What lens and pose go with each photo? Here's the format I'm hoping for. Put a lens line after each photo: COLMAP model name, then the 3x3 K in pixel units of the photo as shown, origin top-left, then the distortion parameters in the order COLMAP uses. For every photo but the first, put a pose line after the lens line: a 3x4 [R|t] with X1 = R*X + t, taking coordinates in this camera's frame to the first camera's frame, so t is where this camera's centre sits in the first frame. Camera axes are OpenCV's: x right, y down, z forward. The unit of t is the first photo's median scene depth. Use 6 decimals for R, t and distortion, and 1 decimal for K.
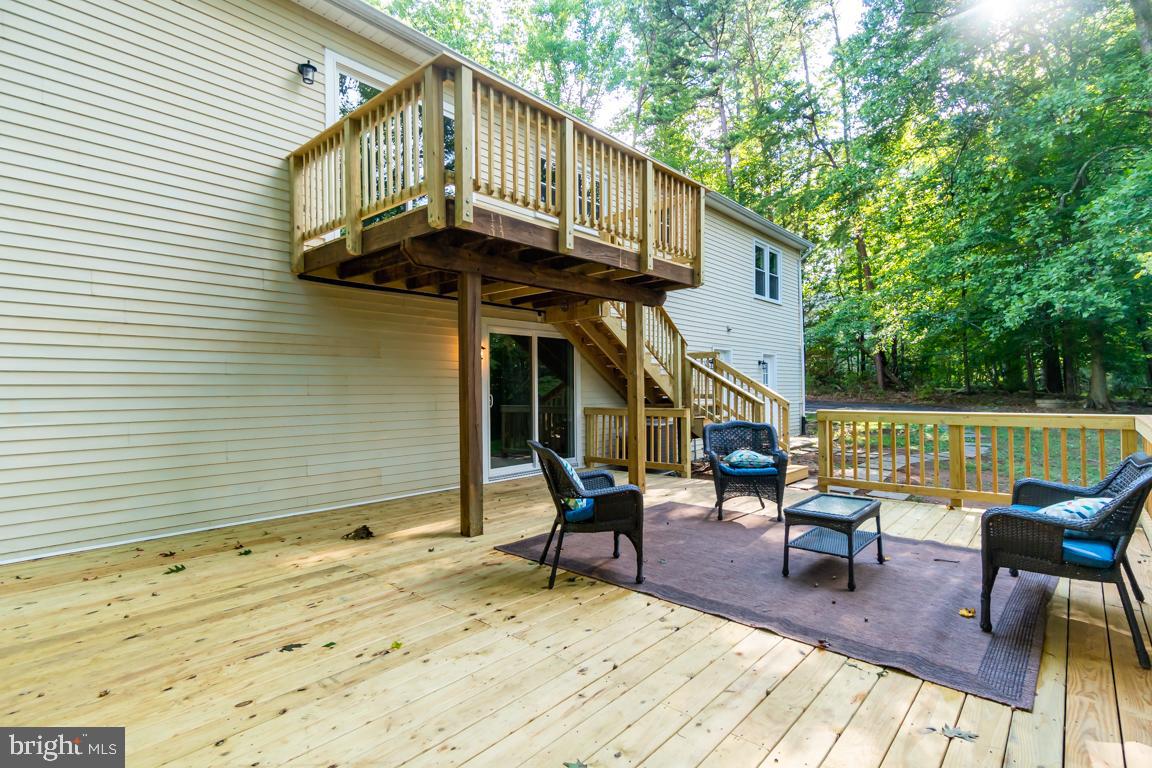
lens RADIAL K [[560.7, 0, 574.4], [0, 560.7, 384.4], [0, 0, 1]] dist [-0.002155, 0.000031]
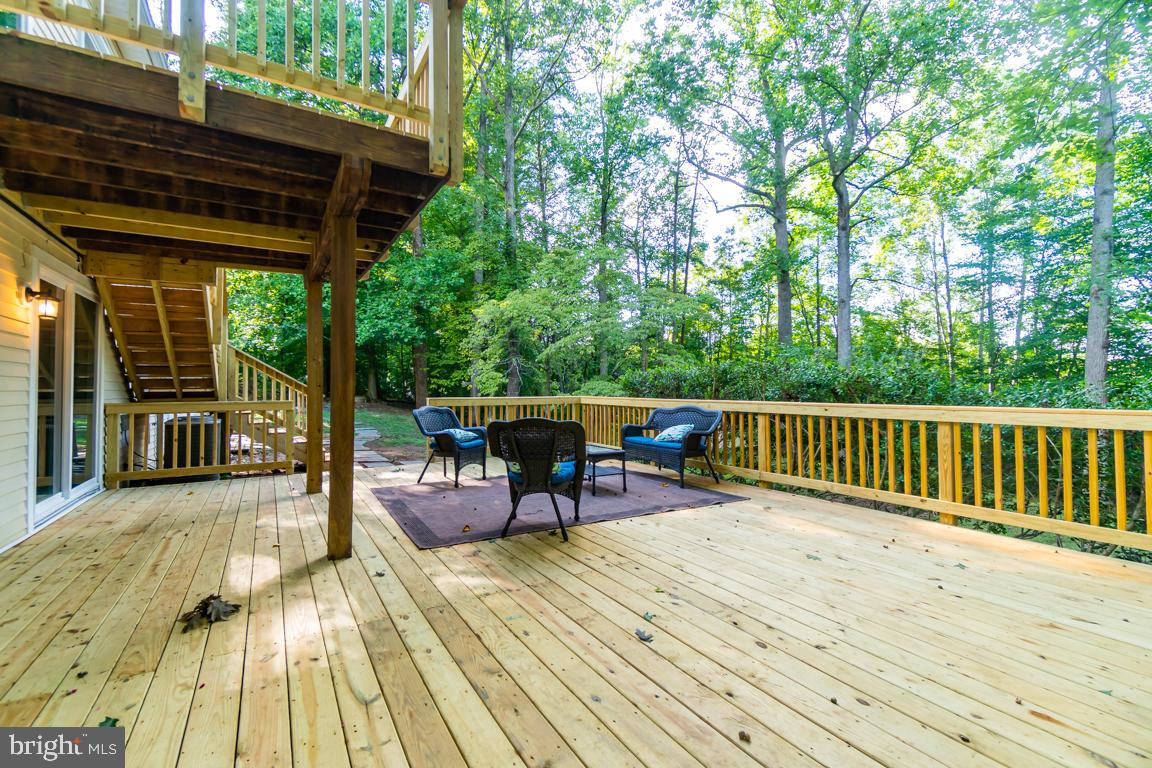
lens RADIAL K [[506.7, 0, 573.1], [0, 506.7, 383.1], [0, 0, 1]] dist [0.001684, 0.000181]
pose [[0.295708, 0.019791, 0.955073, -0.875838], [-0.007668, 0.999802, -0.018343, 0.047252], [-0.955248, -0.001899, 0.295801, 0.564915]]
